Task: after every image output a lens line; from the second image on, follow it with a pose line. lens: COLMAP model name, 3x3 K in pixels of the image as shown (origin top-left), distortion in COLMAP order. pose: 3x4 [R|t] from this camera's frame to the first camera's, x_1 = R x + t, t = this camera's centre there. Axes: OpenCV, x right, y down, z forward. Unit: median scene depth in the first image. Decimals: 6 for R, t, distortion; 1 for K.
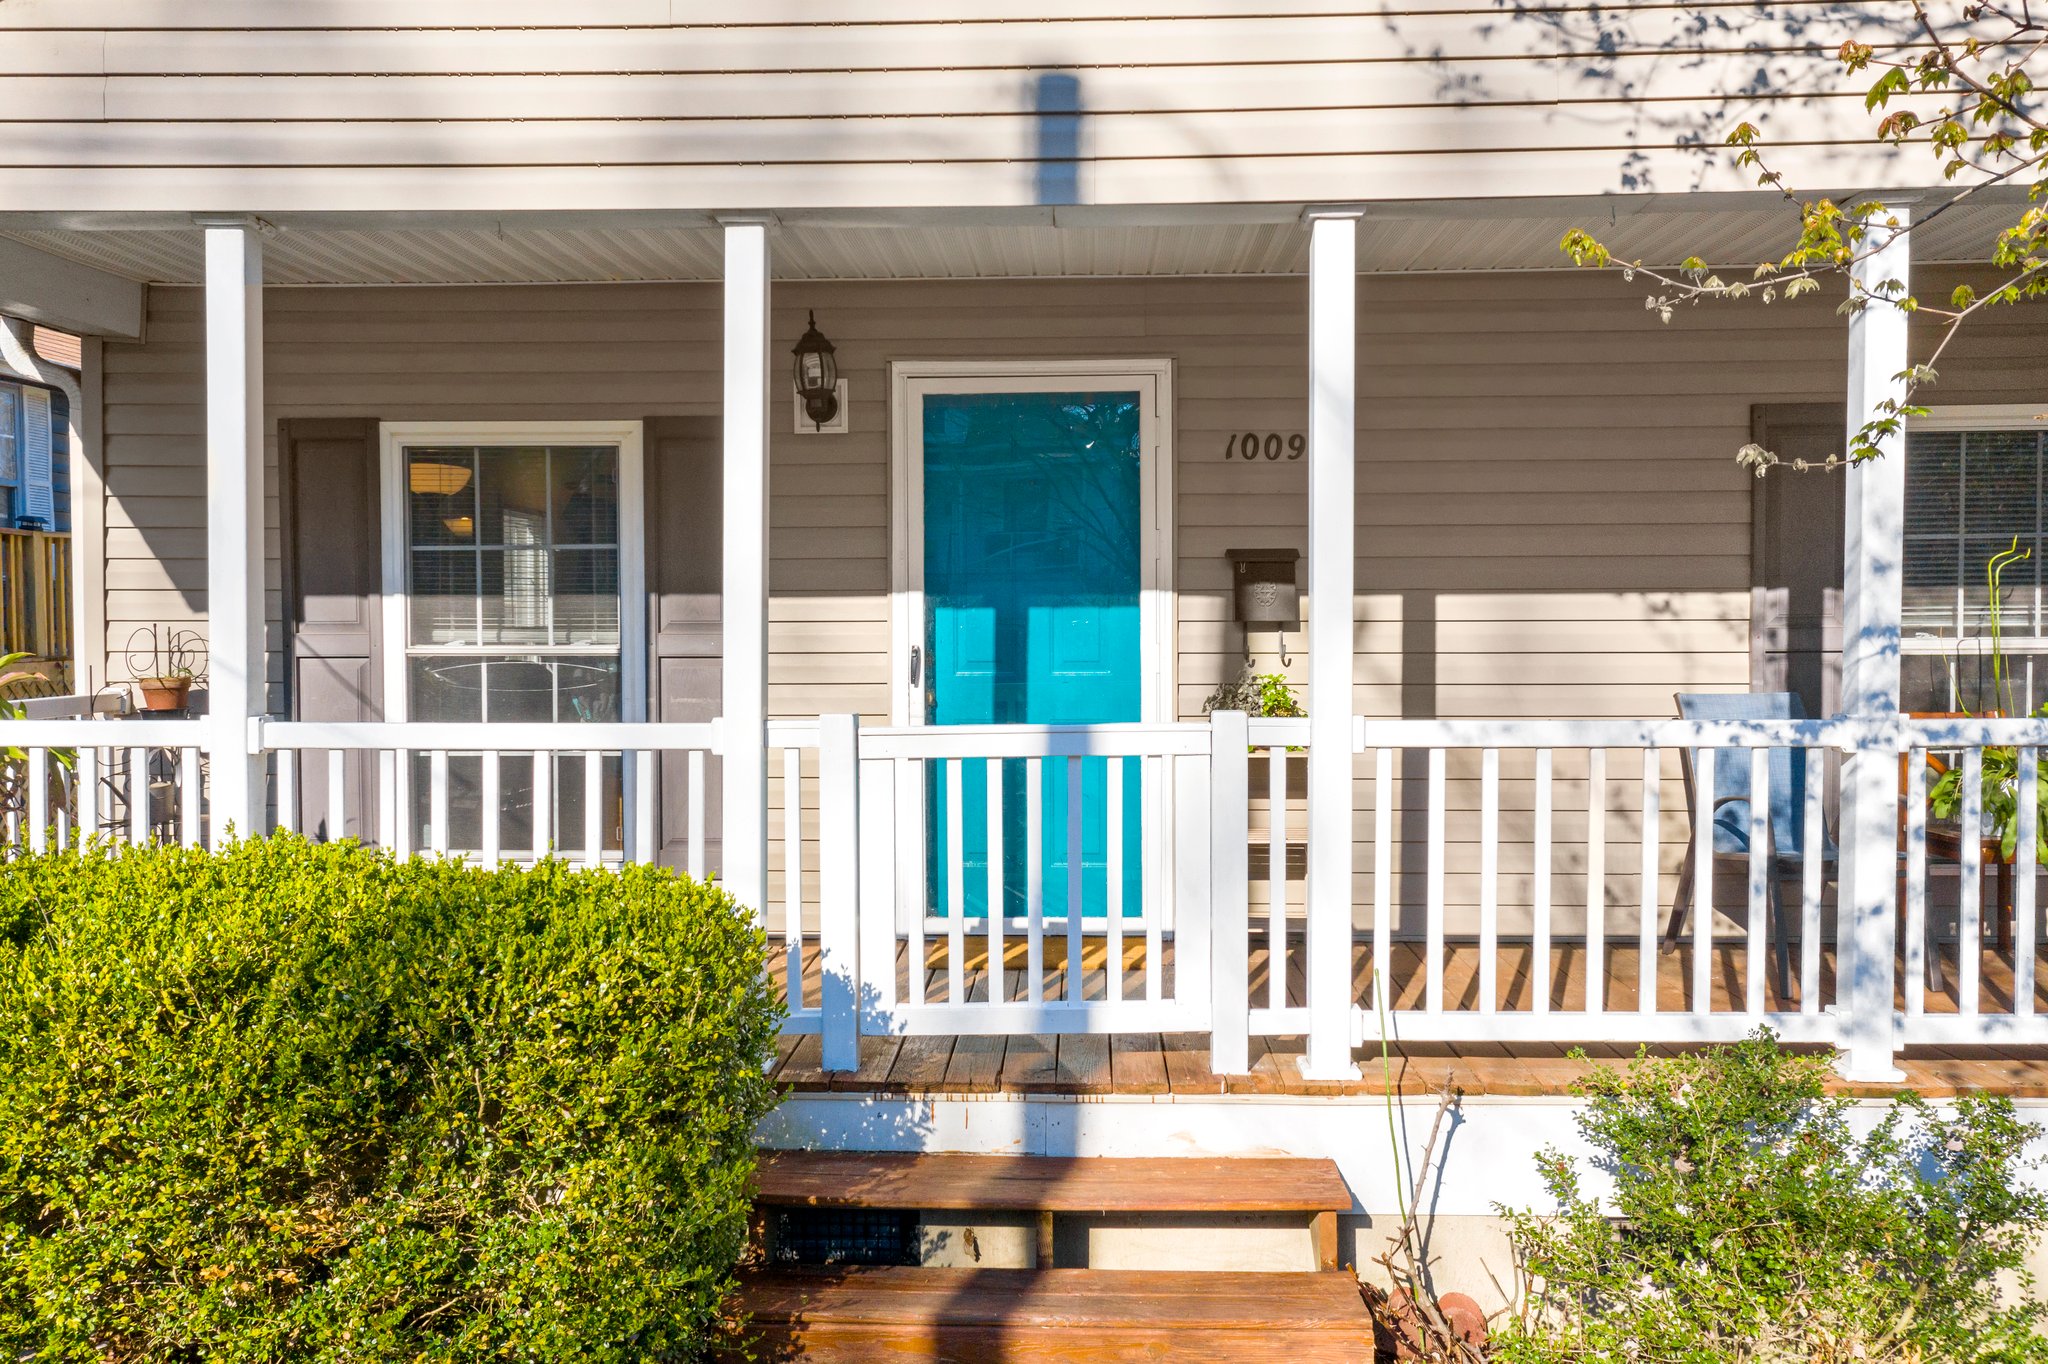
lens RADIAL K [[1632.8, 0, 1024.0], [0, 1632.8, 682.0], [0, 0, 1]] dist [0.028554, 0.003588]
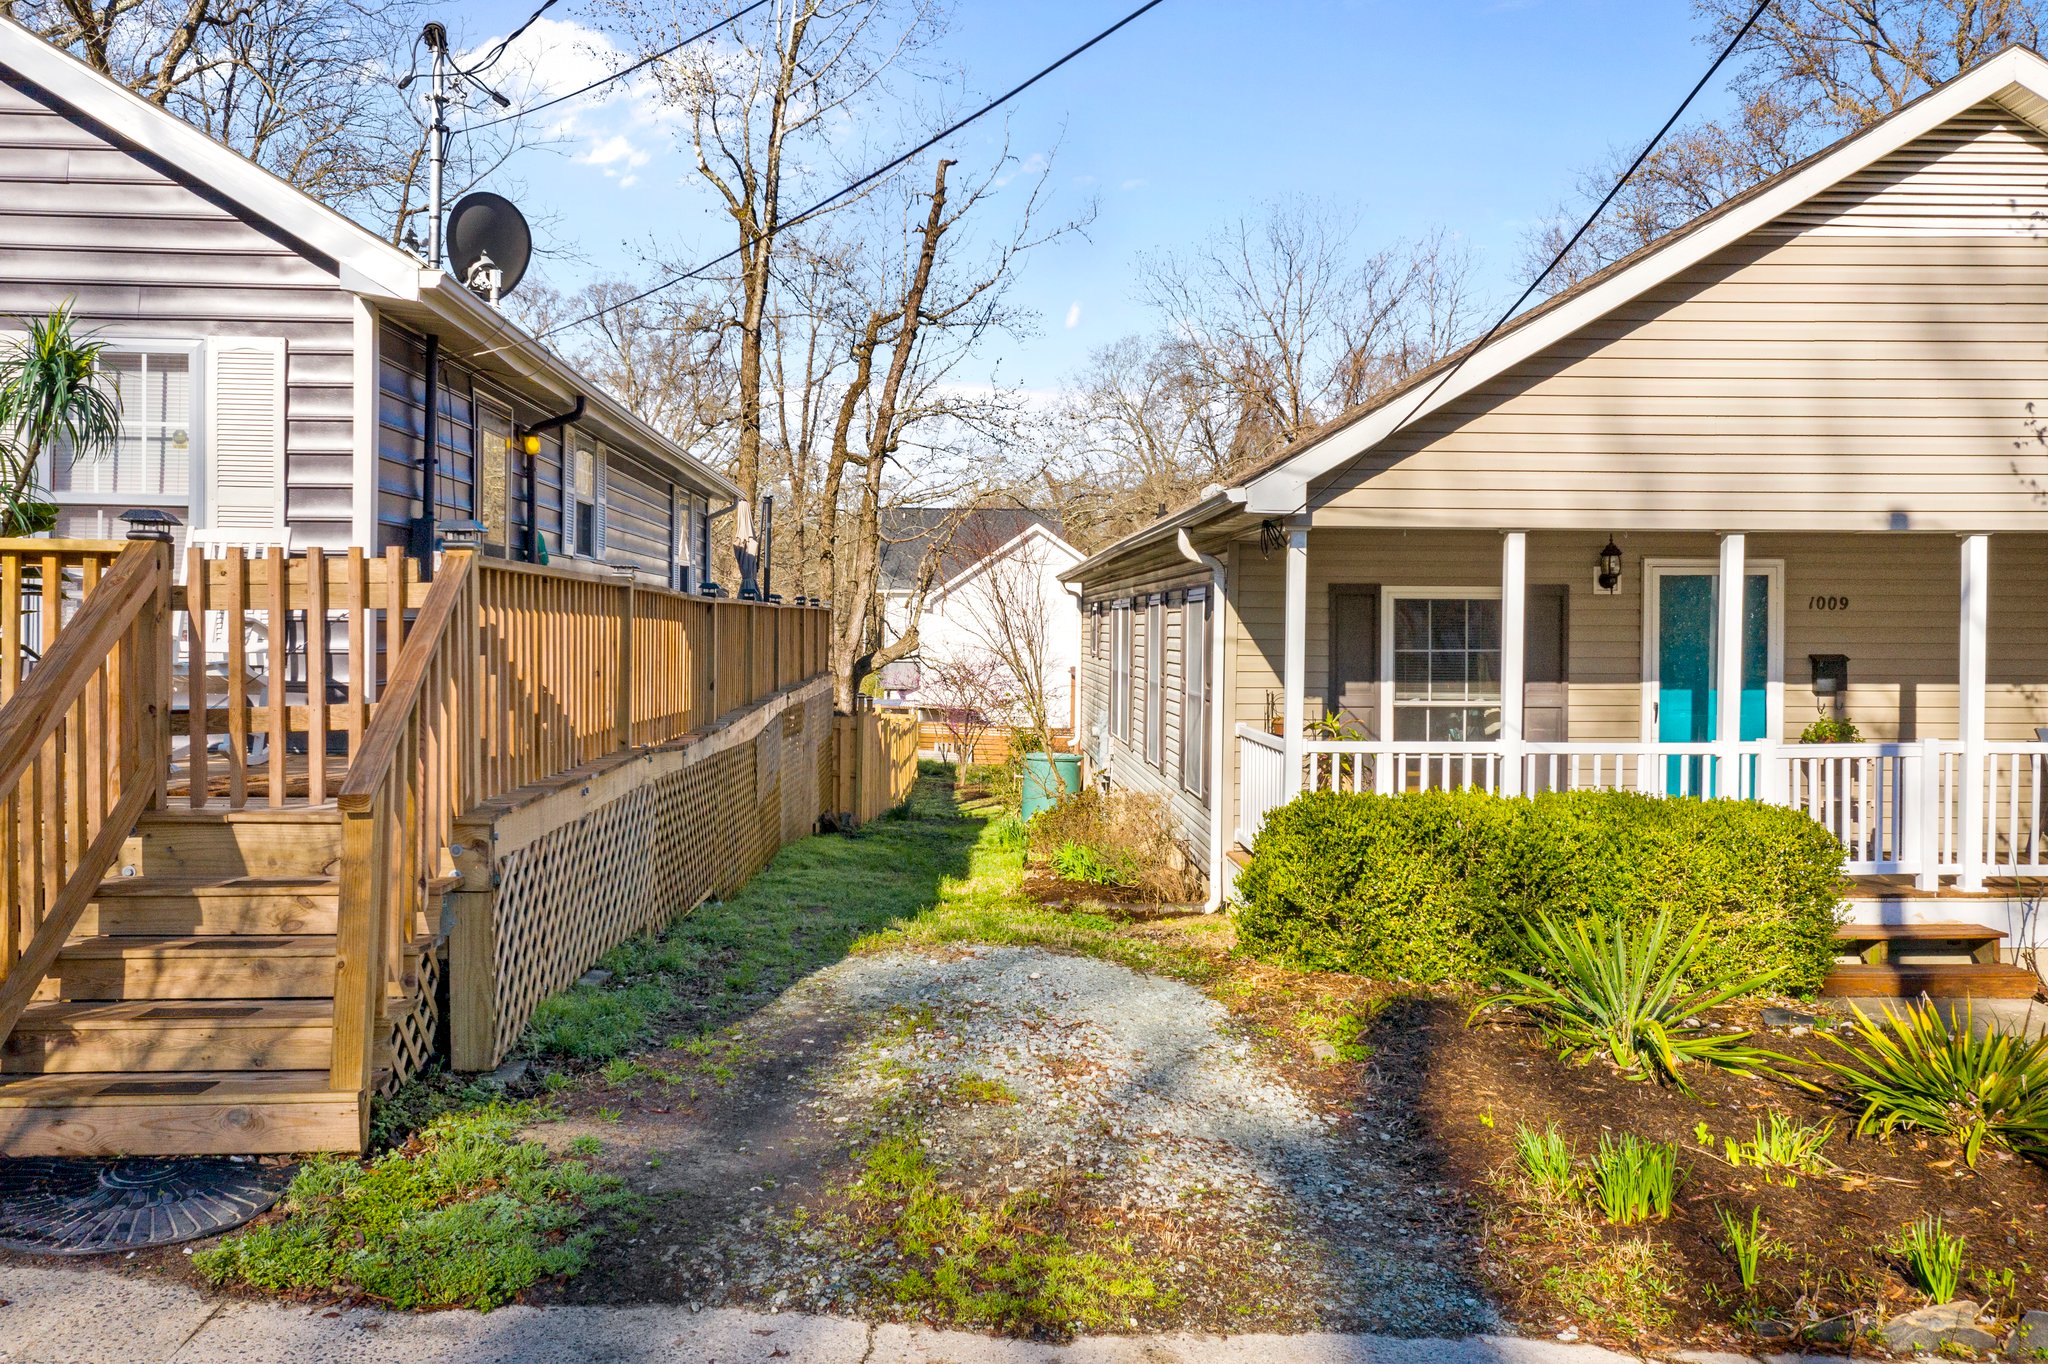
lens RADIAL K [[1630.2, 0, 1029.6], [0, 1630.2, 654.8], [0, 0, 1]] dist [0.011819, -0.002566]
pose [[0.997519, 0.005517, 0.070175, -1.332854], [-0.003993, 0.999753, -0.021844, -0.046643], [-0.070278, 0.021510, 0.997295, -1.268210]]
